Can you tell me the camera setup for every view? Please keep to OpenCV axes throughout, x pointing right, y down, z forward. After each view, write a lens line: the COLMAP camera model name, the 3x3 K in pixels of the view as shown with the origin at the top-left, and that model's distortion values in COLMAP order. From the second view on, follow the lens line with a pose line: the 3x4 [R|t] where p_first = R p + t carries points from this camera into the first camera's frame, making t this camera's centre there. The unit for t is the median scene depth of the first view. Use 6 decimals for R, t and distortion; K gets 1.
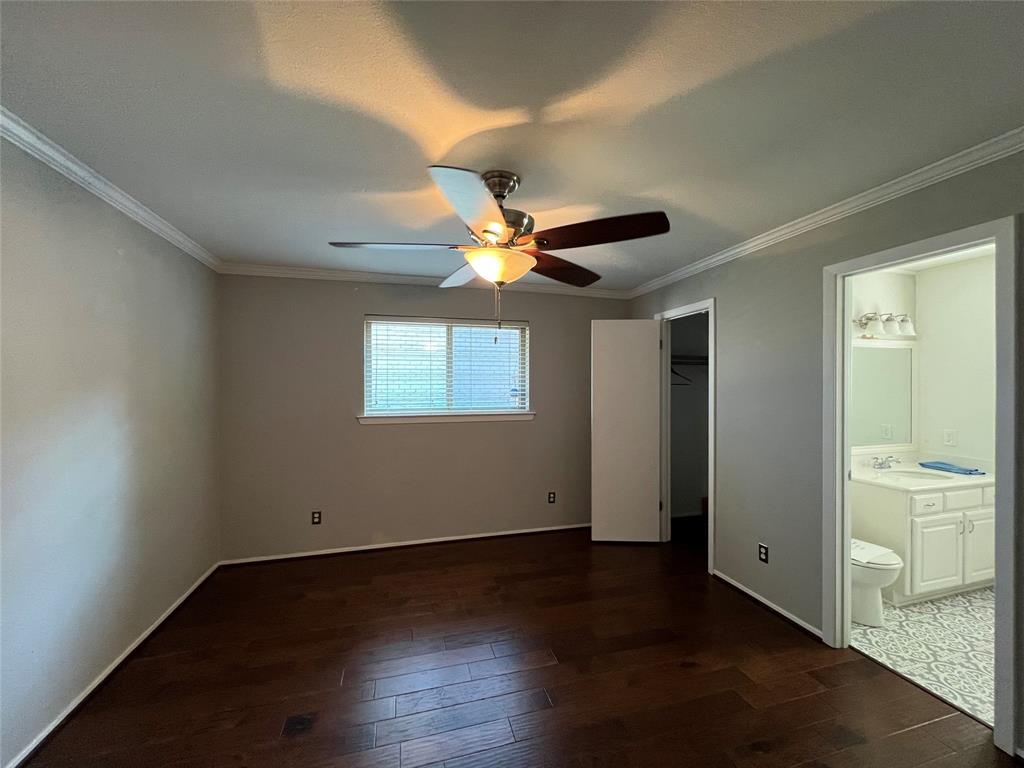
lens RADIAL K [[402.3, 0, 512.0], [0, 402.3, 384.0], [0, 0, 1]] dist [-0.000129, -0.000624]
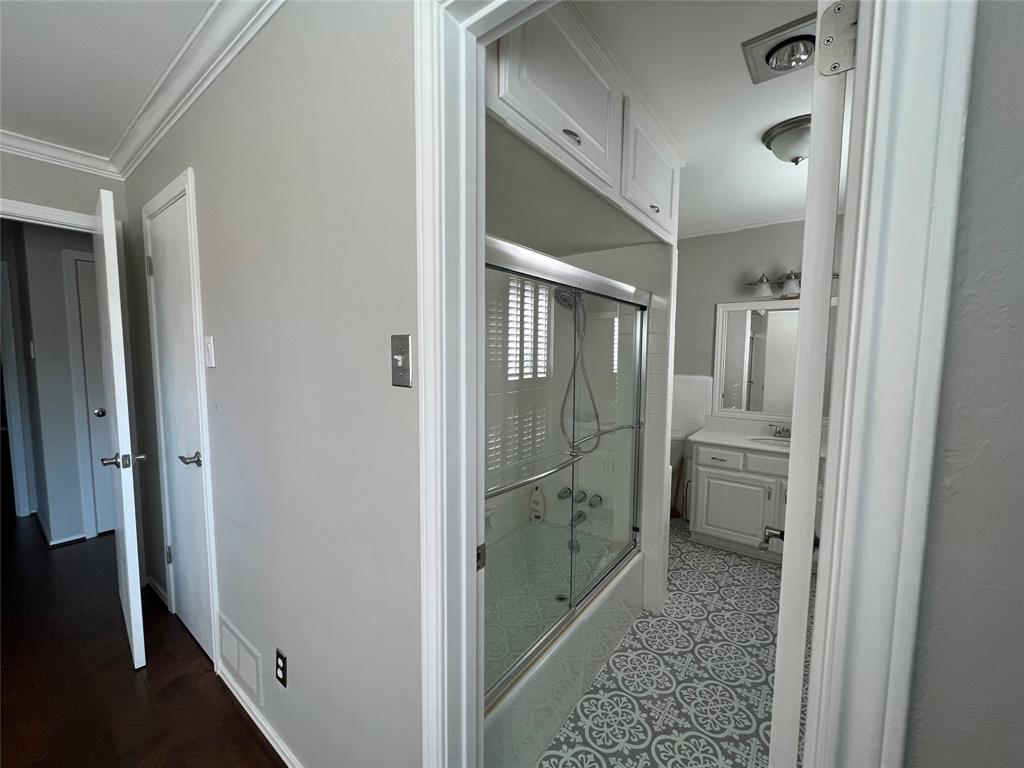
lens RADIAL K [[402.3, 0, 512.0], [0, 402.3, 384.0], [0, 0, 1]] dist [-0.000129, -0.000624]
pose [[0.611035, 0.066365, -0.788817, 1.515311], [-0.003610, 0.996703, 0.081058, 0.011832], [0.791596, -0.046682, 0.609259, -0.092378]]
